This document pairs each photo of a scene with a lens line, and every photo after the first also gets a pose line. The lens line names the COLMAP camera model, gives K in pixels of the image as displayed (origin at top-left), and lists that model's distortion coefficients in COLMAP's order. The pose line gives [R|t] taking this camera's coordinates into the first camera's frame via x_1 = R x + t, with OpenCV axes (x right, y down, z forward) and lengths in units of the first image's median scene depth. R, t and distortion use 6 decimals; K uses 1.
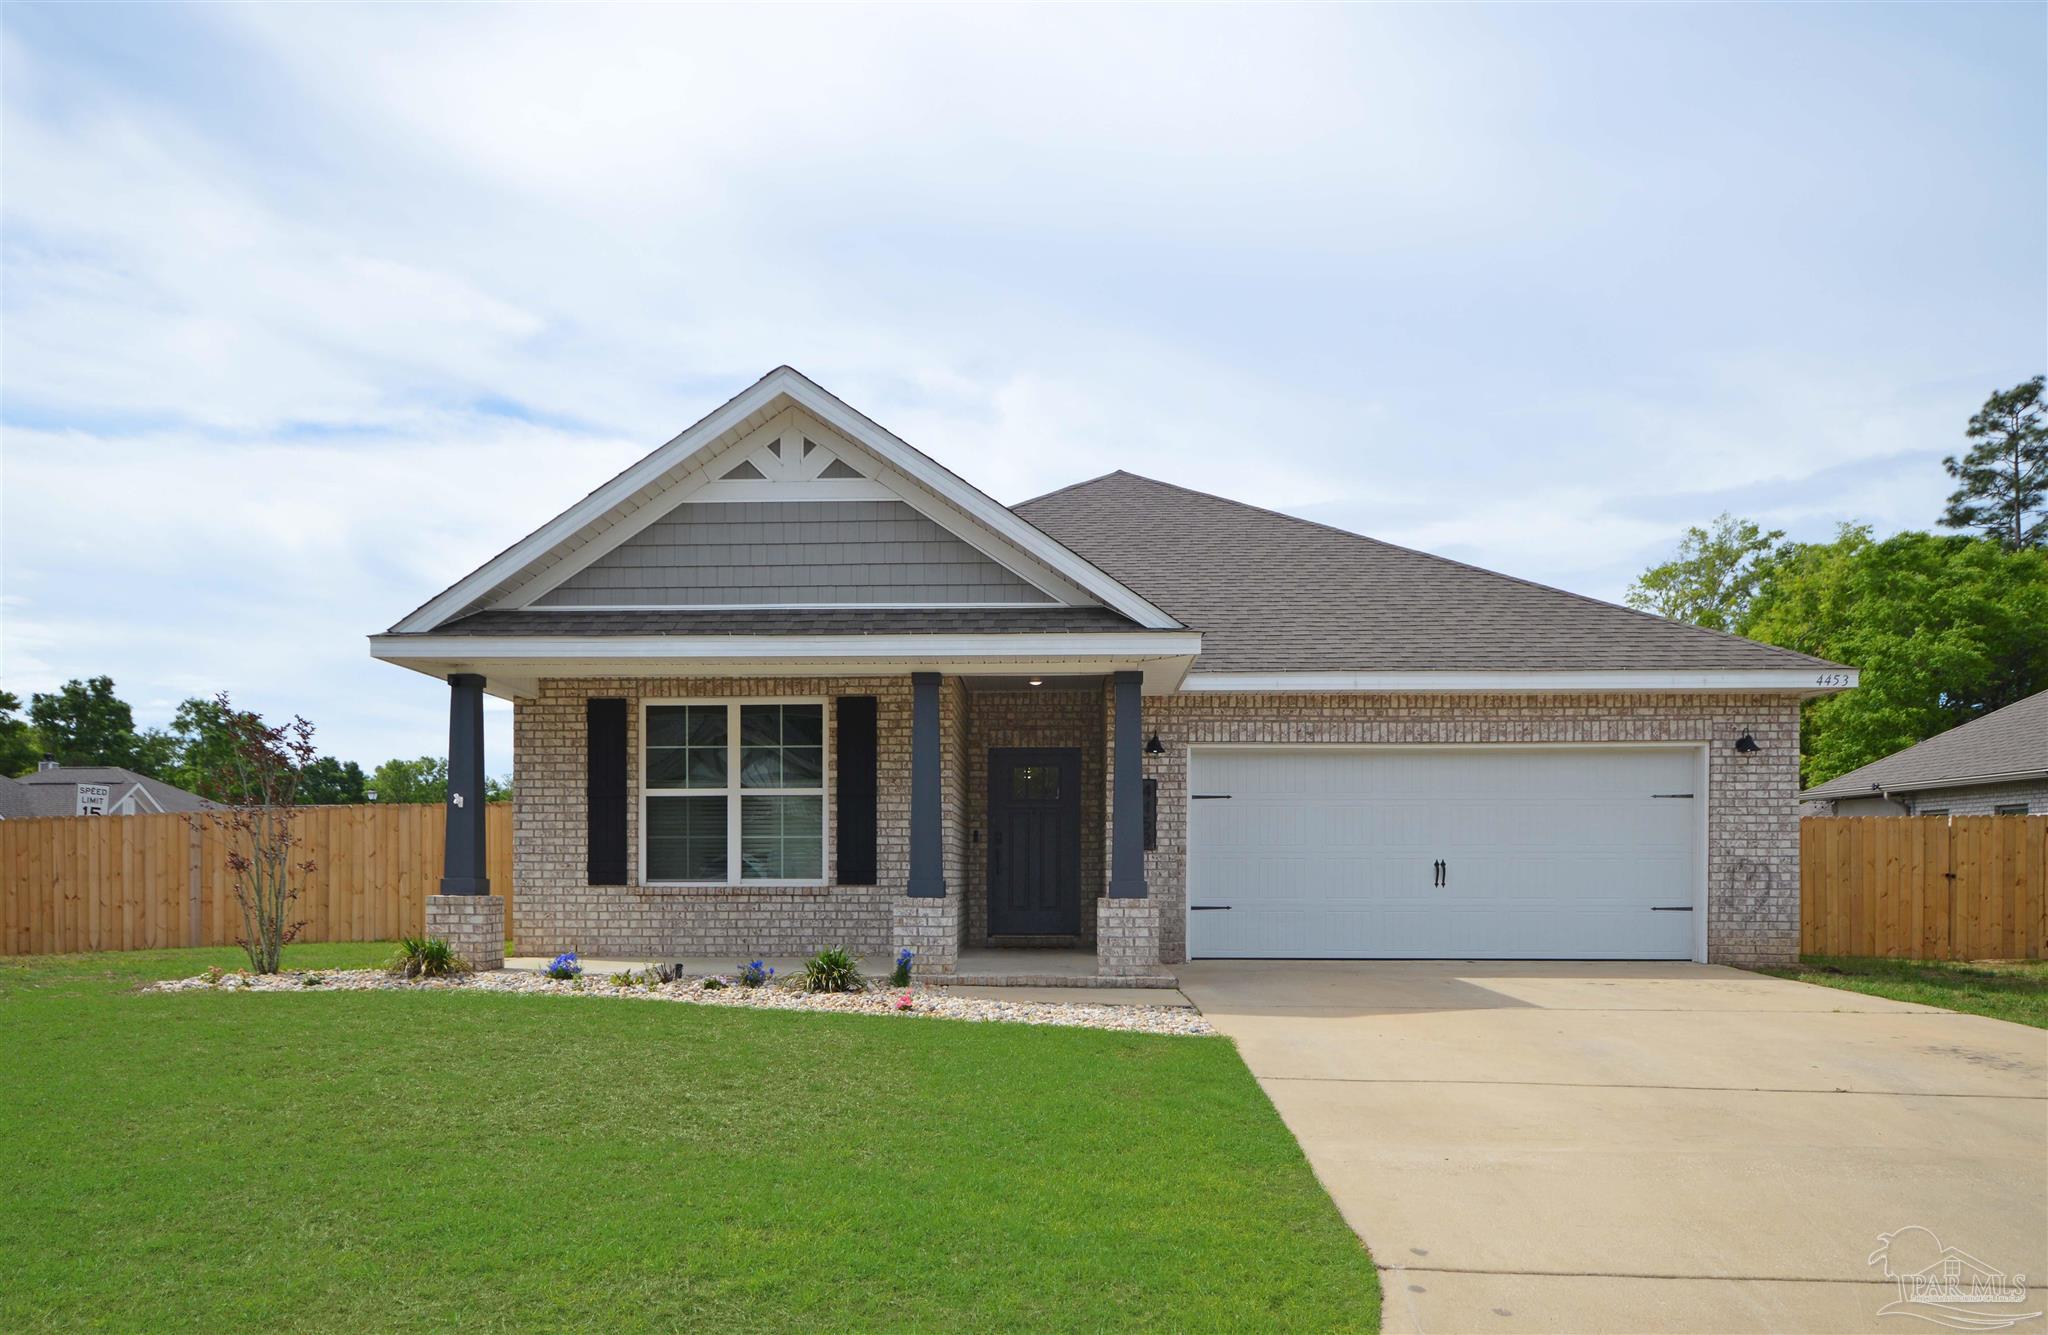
lens RADIAL K [[1455.5, 0, 1021.9], [0, 1455.5, 747.7], [0, 0, 1]] dist [-0.006992, 0.058882]
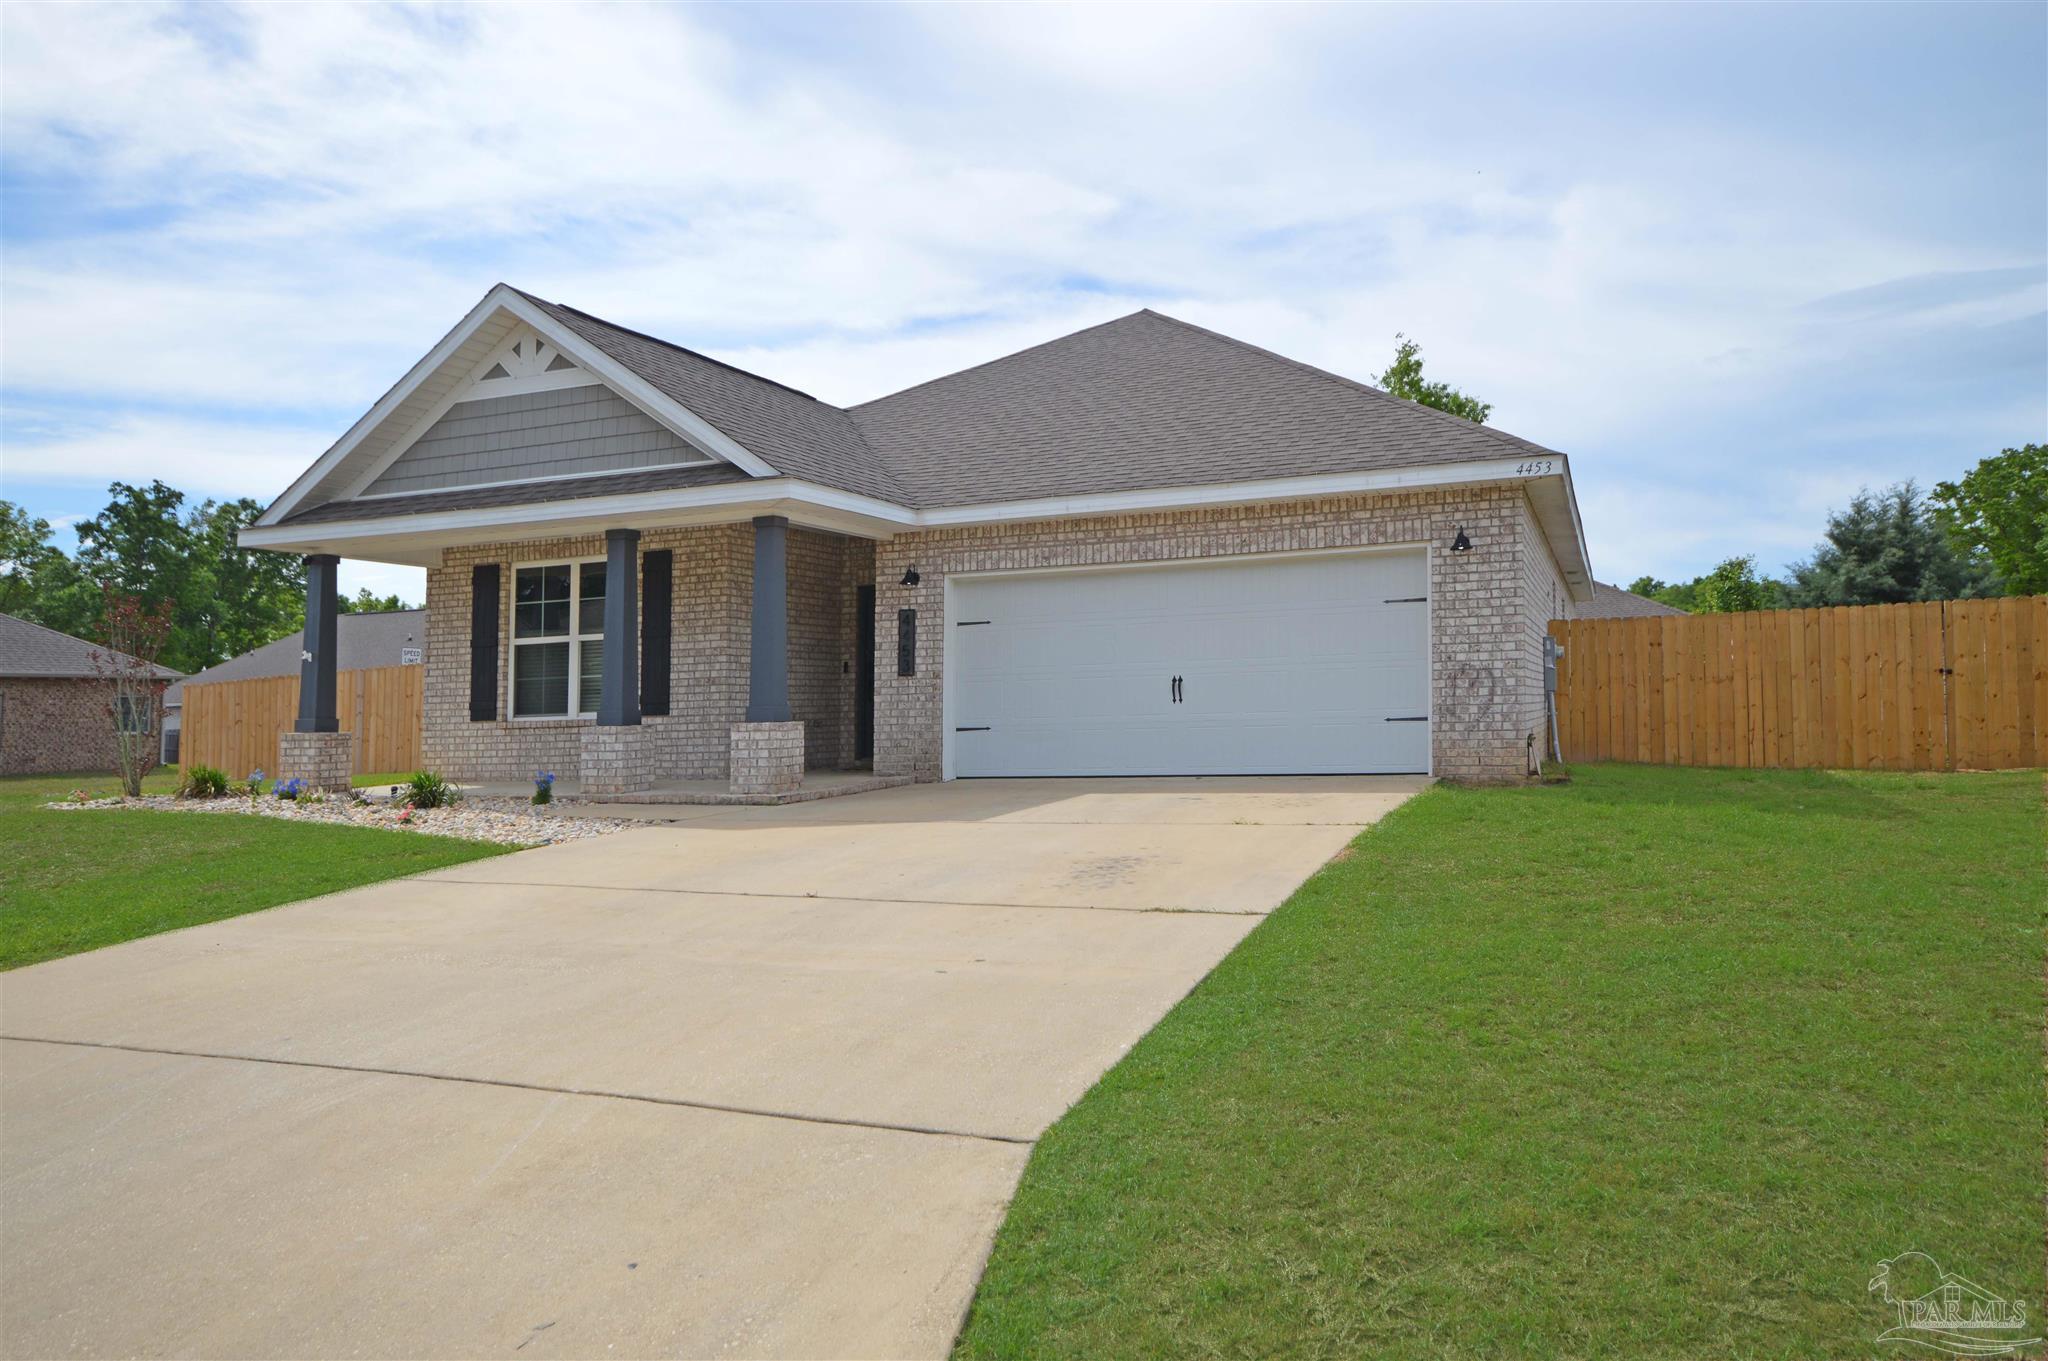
lens RADIAL K [[1410.9, 0, 1075.4], [0, 1410.9, 479.5], [0, 0, 1]] dist [0.002811, 0.001413]
pose [[0.943987, -0.078525, -0.320502, 0.554614], [0.055909, 0.995291, -0.079183, 0.015644], [0.325211, 0.056829, 0.943932, 0.050763]]
